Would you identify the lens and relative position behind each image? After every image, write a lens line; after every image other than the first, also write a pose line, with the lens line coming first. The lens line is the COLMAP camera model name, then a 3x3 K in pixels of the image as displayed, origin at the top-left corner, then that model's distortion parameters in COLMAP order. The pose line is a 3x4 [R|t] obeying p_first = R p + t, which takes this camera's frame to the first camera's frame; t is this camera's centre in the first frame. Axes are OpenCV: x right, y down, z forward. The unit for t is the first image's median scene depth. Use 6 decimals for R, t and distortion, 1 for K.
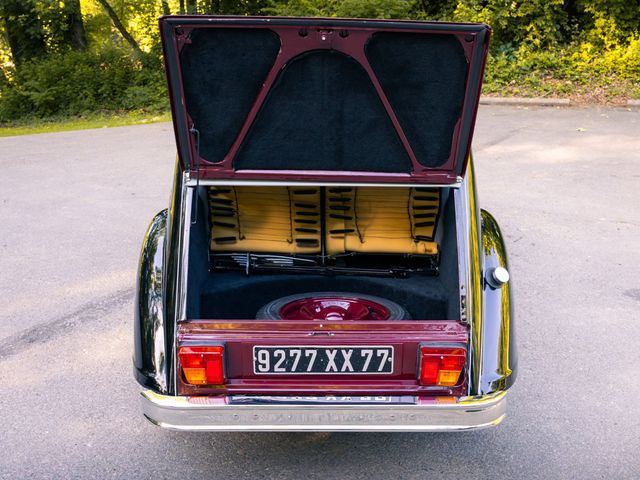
lens RADIAL K [[660.8, 0, 330.0], [0, 660.8, 241.4], [0, 0, 1]] dist [-0.049810, 0.018442]
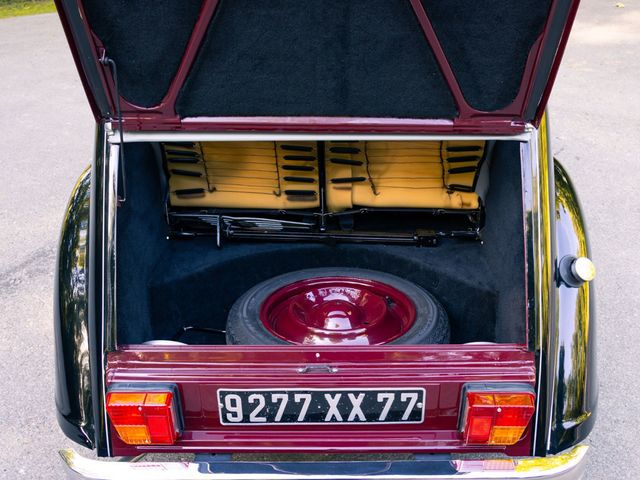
lens RADIAL K [[660.8, 0, 330.0], [0, 660.8, 241.4], [0, 0, 1]] dist [-0.049810, 0.018442]
pose [[0.999866, -0.010255, -0.012782, 0.008622], [0.012423, 0.983015, 0.183107, -0.104249], [0.010687, -0.183241, 0.983010, 0.343742]]
